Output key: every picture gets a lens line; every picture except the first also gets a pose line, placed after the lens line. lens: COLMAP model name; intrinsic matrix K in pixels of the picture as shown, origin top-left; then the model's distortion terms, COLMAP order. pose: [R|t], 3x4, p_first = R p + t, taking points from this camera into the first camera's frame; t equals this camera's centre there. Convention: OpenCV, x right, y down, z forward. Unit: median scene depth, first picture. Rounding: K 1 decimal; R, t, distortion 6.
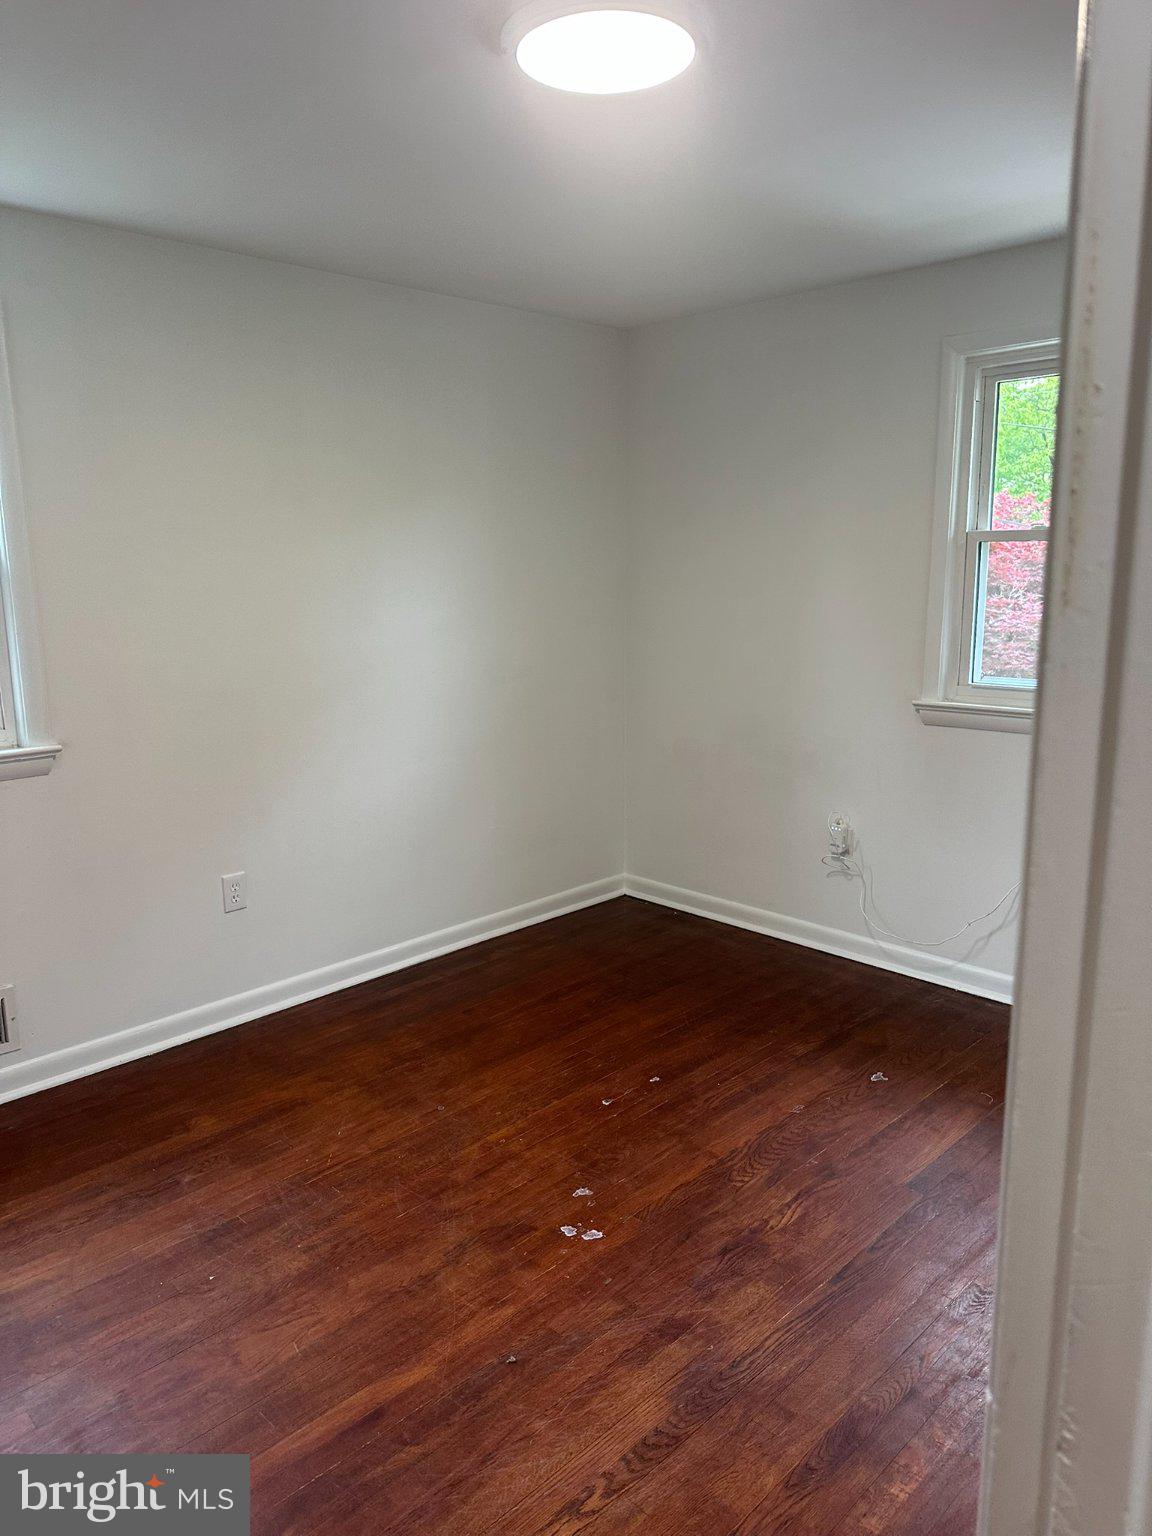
lens RADIAL K [[1089.6, 0, 574.9], [0, 1089.6, 769.8], [0, 0, 1]] dist [-0.024890, -0.014519]
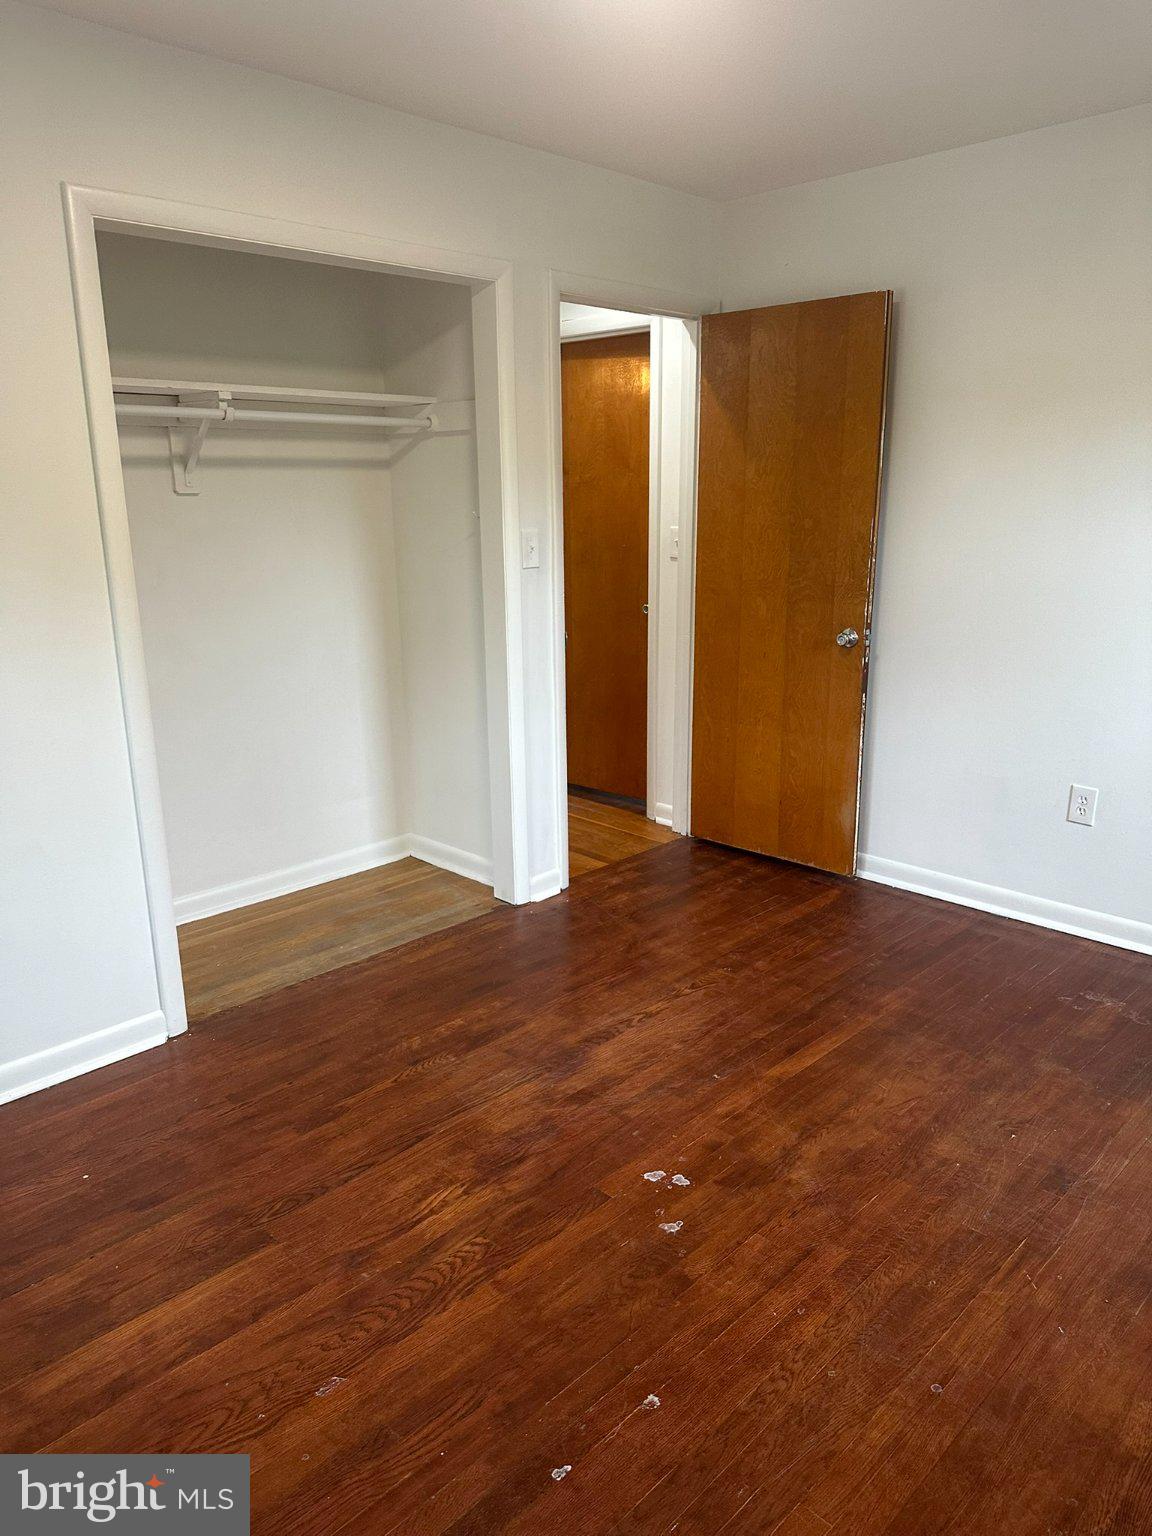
lens RADIAL K [[1089.6, 0, 573.9], [0, 1089.6, 768.6], [0, 0, 1]] dist [-0.024890, -0.014519]
pose [[-0.999456, 0.032730, 0.003972, 0.070019], [0.031359, 0.906492, 0.421056, -0.290110], [0.010181, 0.420952, -0.907026, 1.684480]]
